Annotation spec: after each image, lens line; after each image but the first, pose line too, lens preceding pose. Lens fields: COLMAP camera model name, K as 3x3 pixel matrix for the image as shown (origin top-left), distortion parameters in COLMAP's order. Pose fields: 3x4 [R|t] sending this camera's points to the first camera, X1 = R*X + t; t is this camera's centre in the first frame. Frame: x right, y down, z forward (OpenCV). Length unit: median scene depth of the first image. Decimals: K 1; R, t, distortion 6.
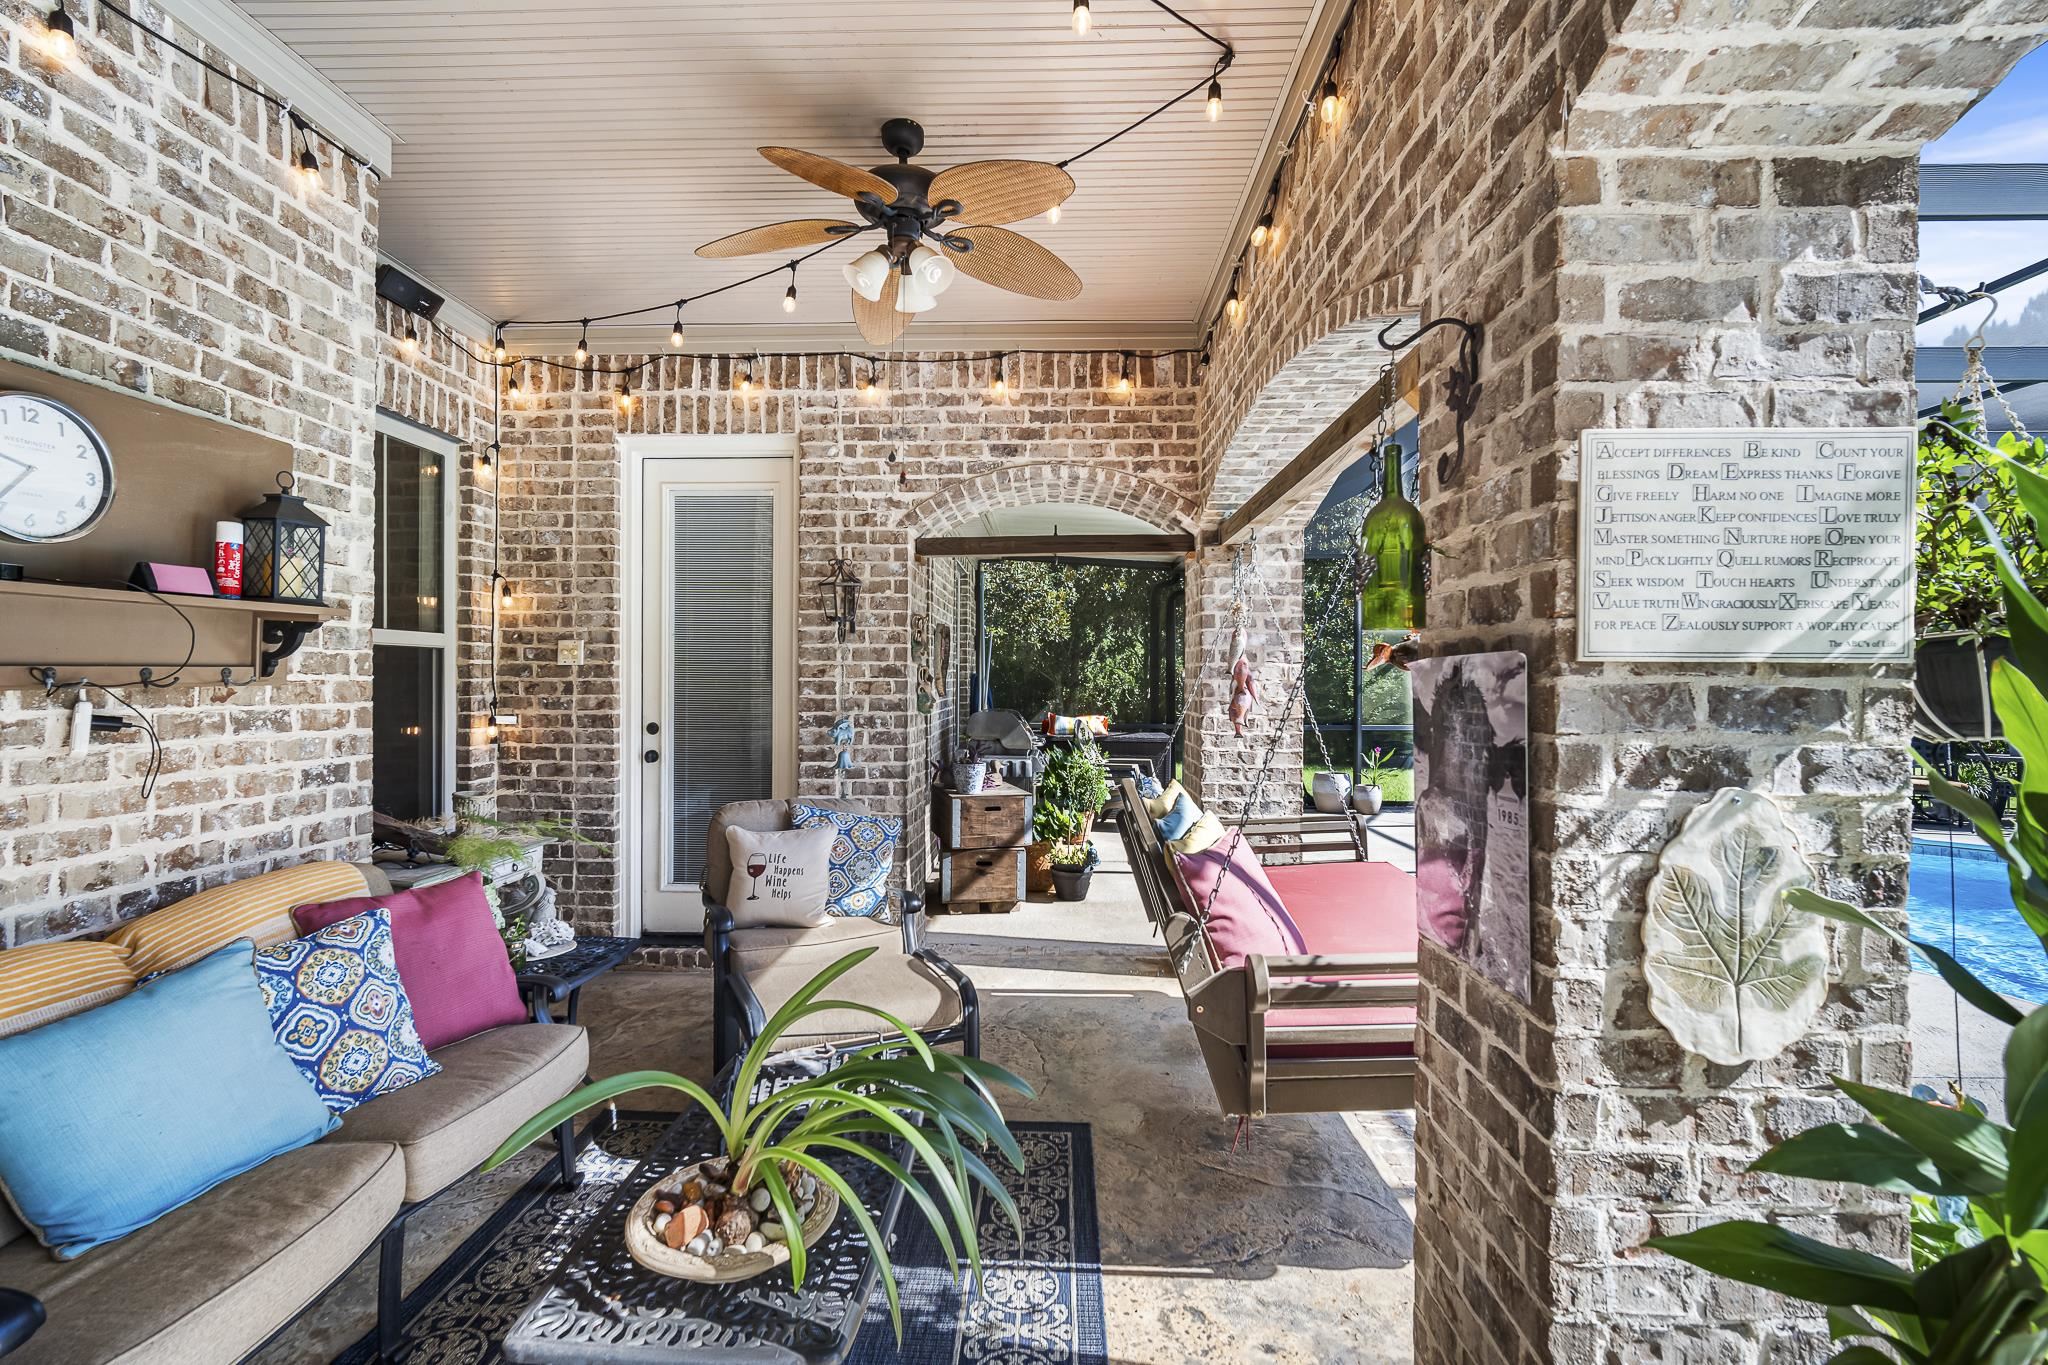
lens RADIAL K [[905.1, 0, 1032.9], [0, 905.1, 684.7], [0, 0, 1]] dist [-0.014586, 0.004020]
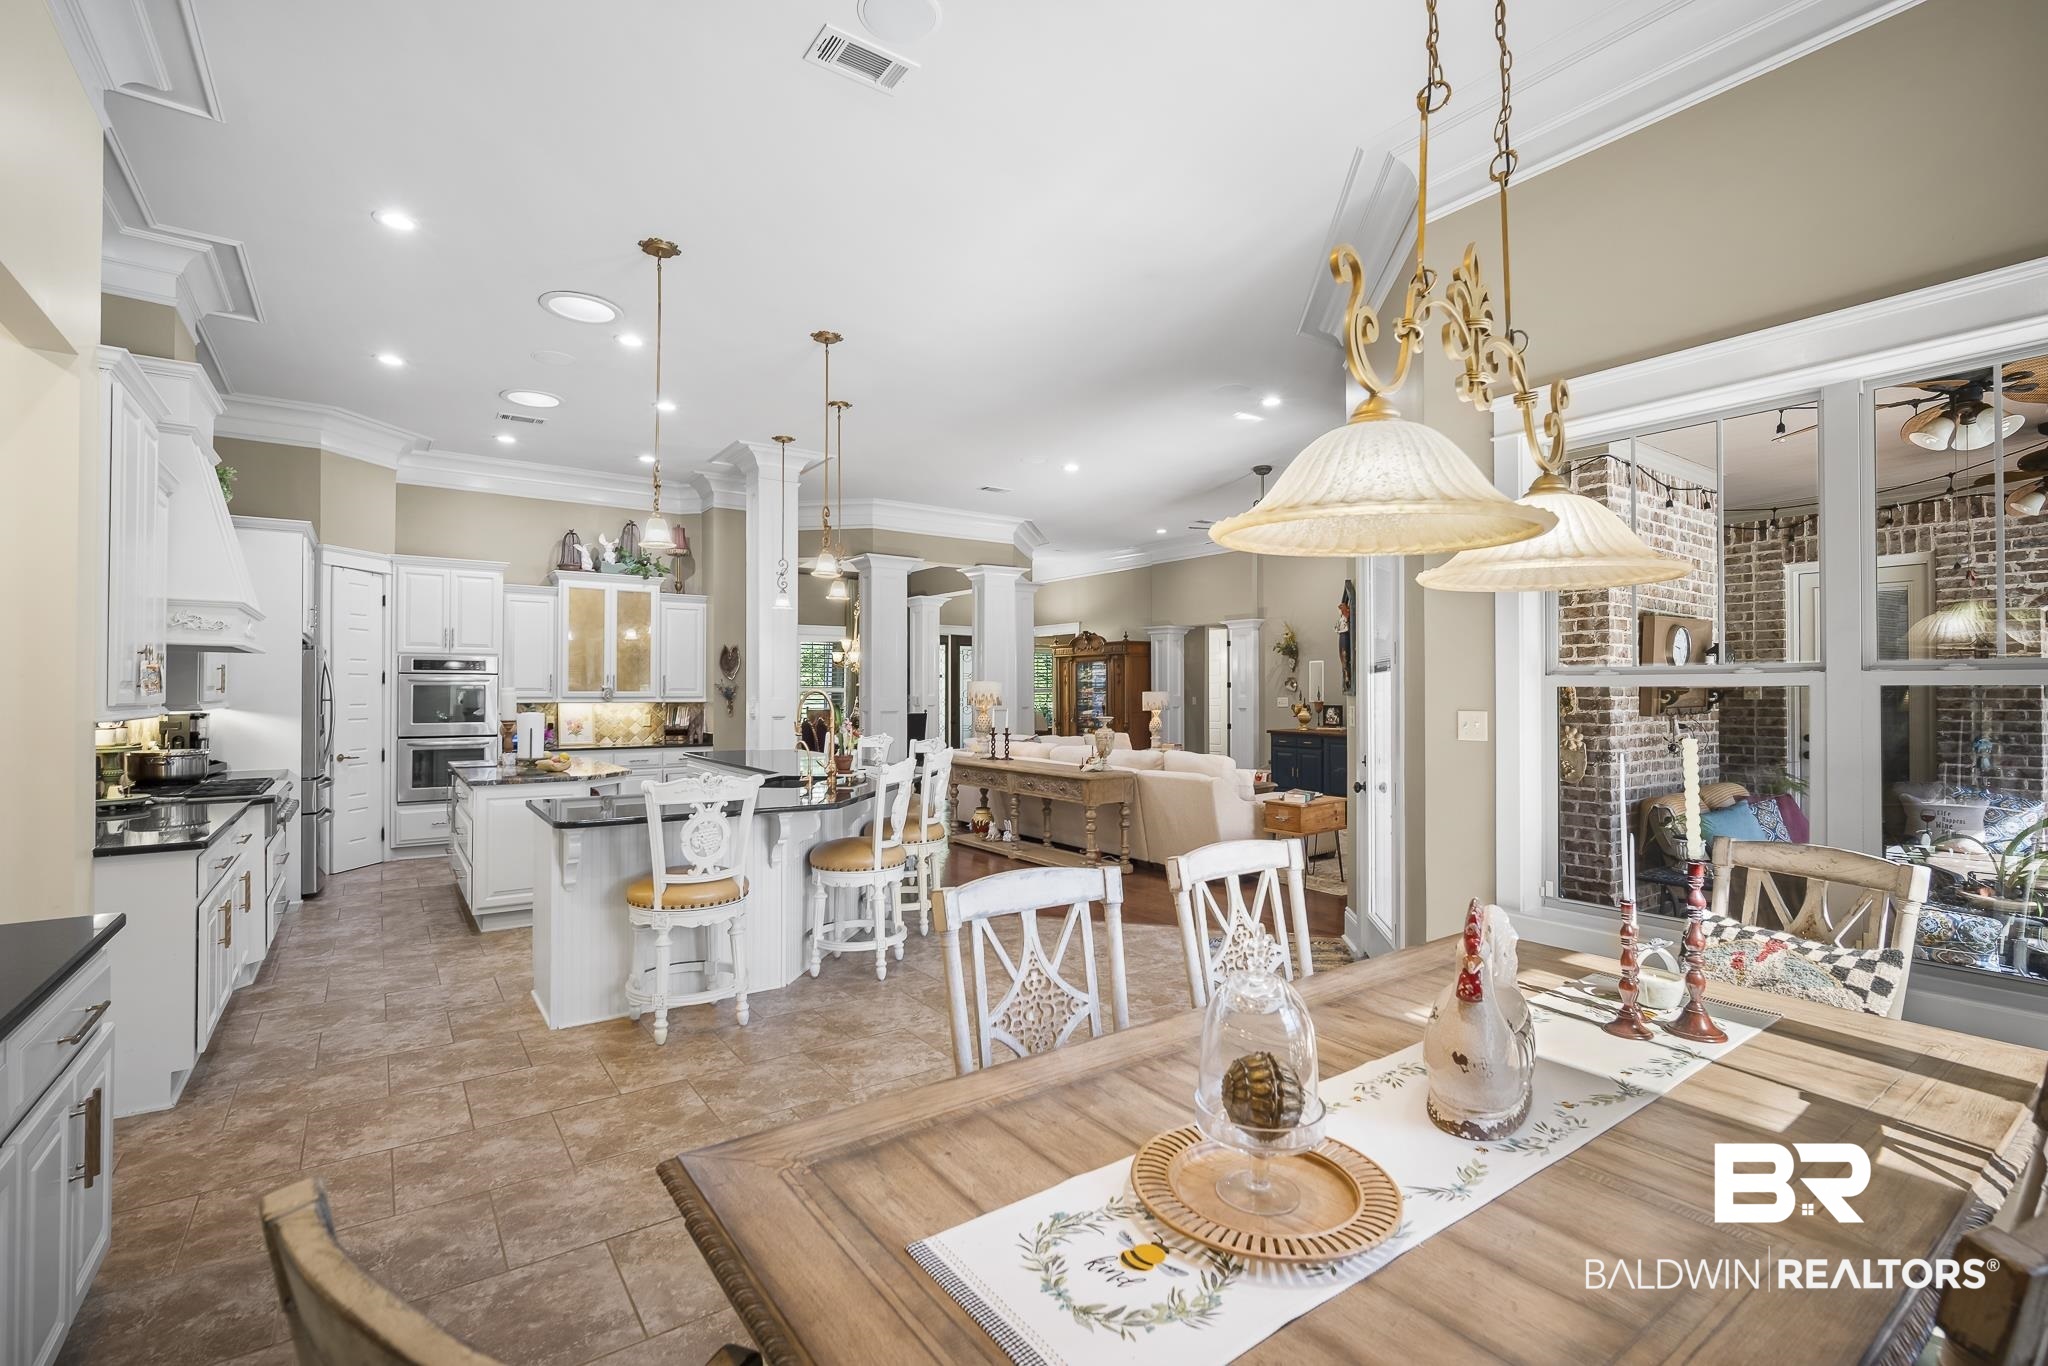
lens RADIAL K [[905.1, 0, 1026.1], [0, 905.1, 681.3], [0, 0, 1]] dist [-0.014586, 0.004020]
pose [[0.599608, -0.011793, -0.800207, 0.033839], [-0.004795, 0.999821, -0.018327, -0.018925], [0.800280, 0.014826, 0.599444, -1.181460]]
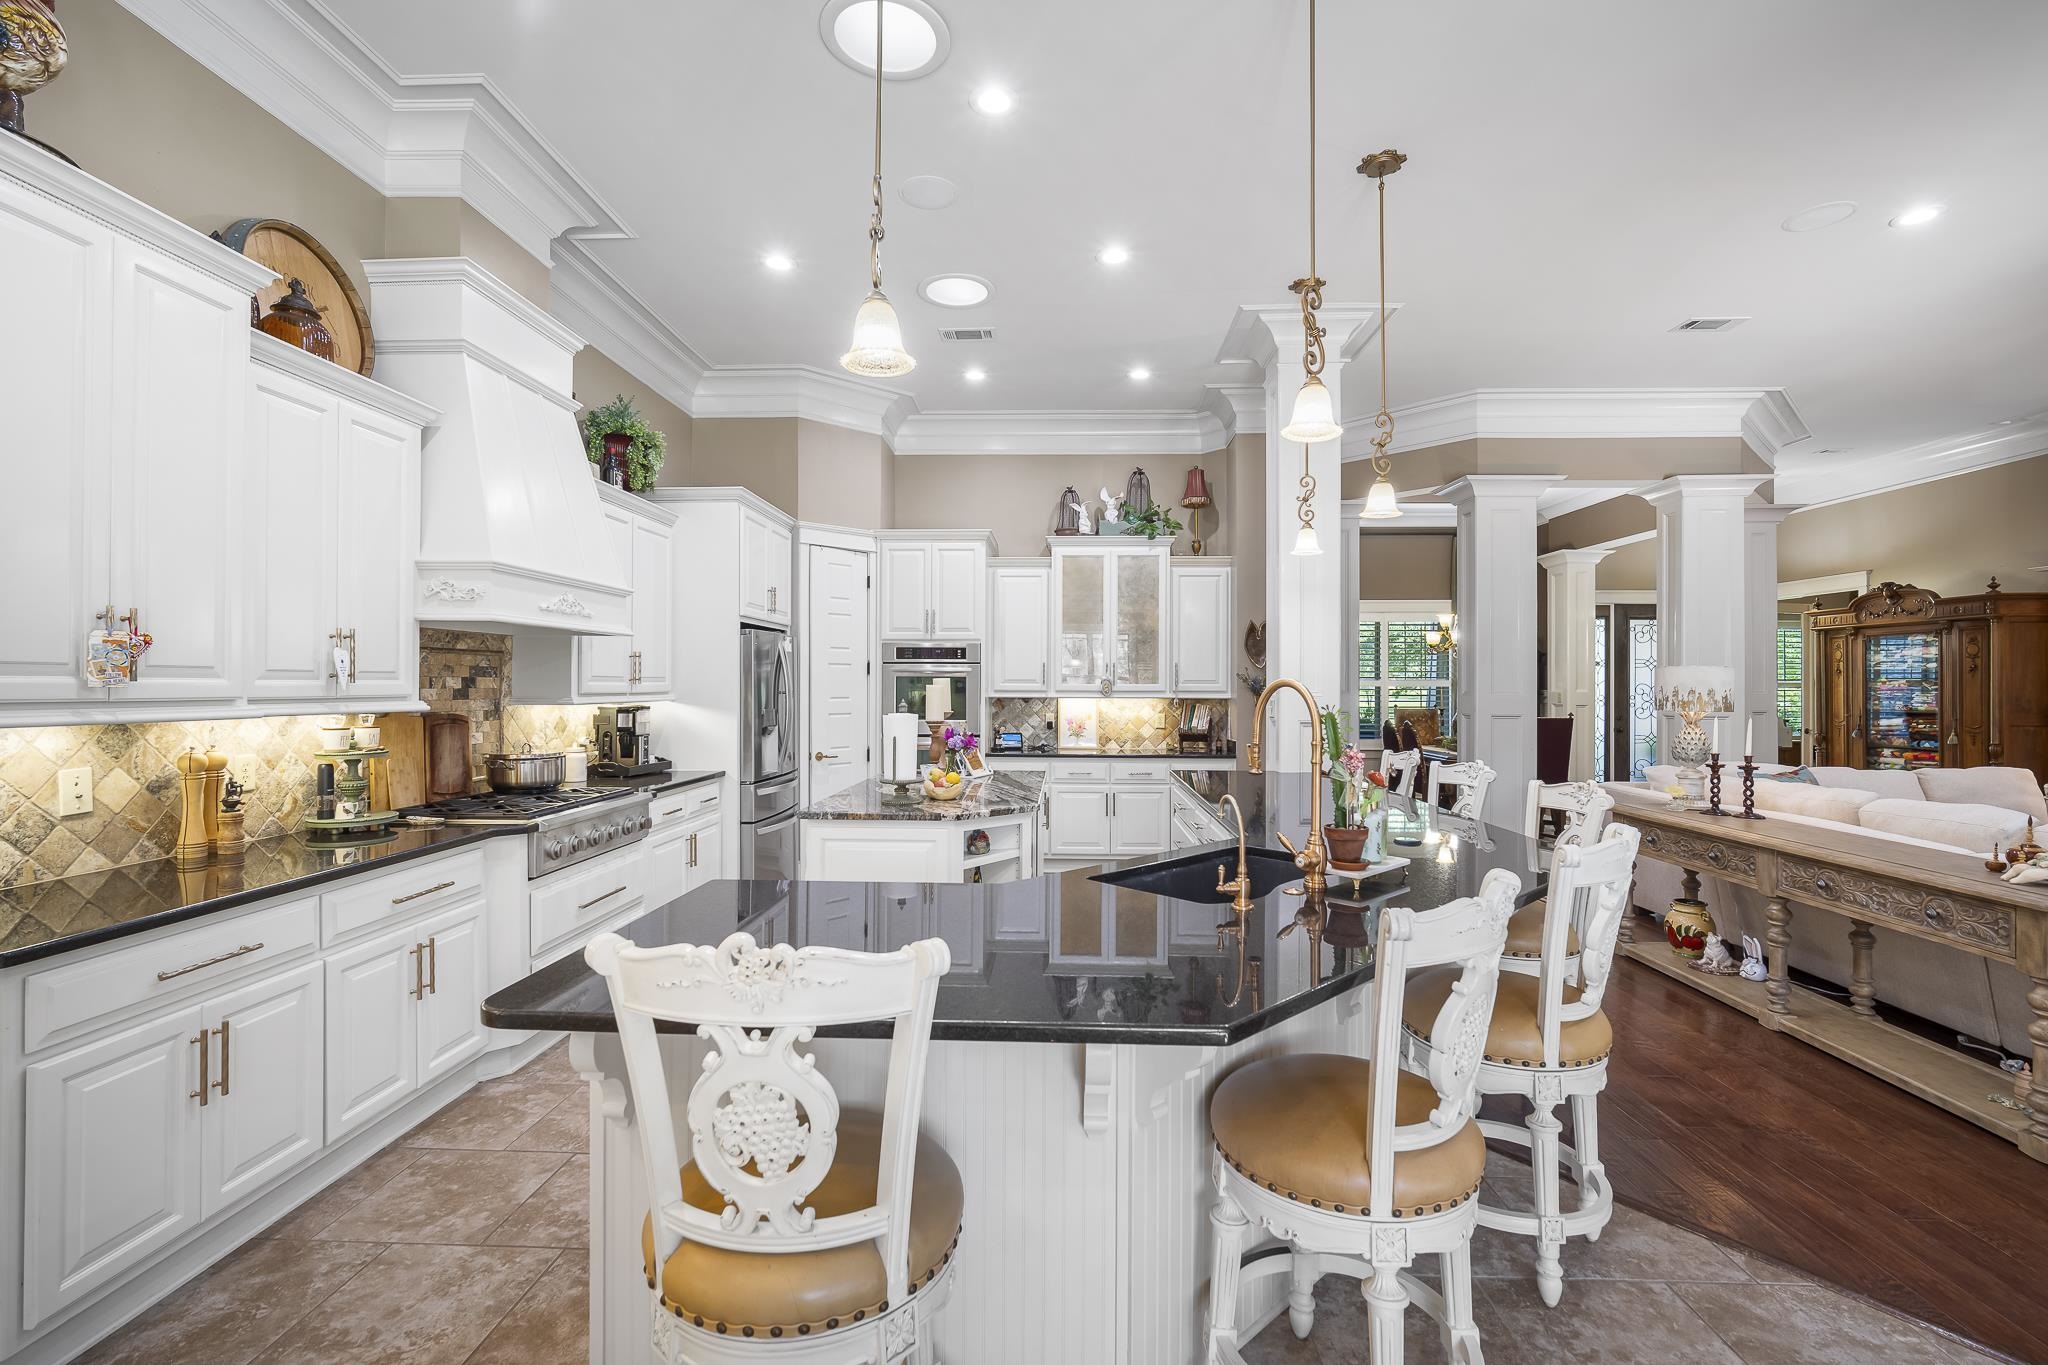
lens RADIAL K [[905.1, 0, 1026.8], [0, 905.1, 684.1], [0, 0, 1]] dist [-0.014586, 0.004020]
pose [[-0.015202, -0.003317, -0.999879, -0.541641], [-0.010727, 0.999937, -0.003155, -0.021951], [0.999827, 0.010677, -0.015237, -0.832379]]
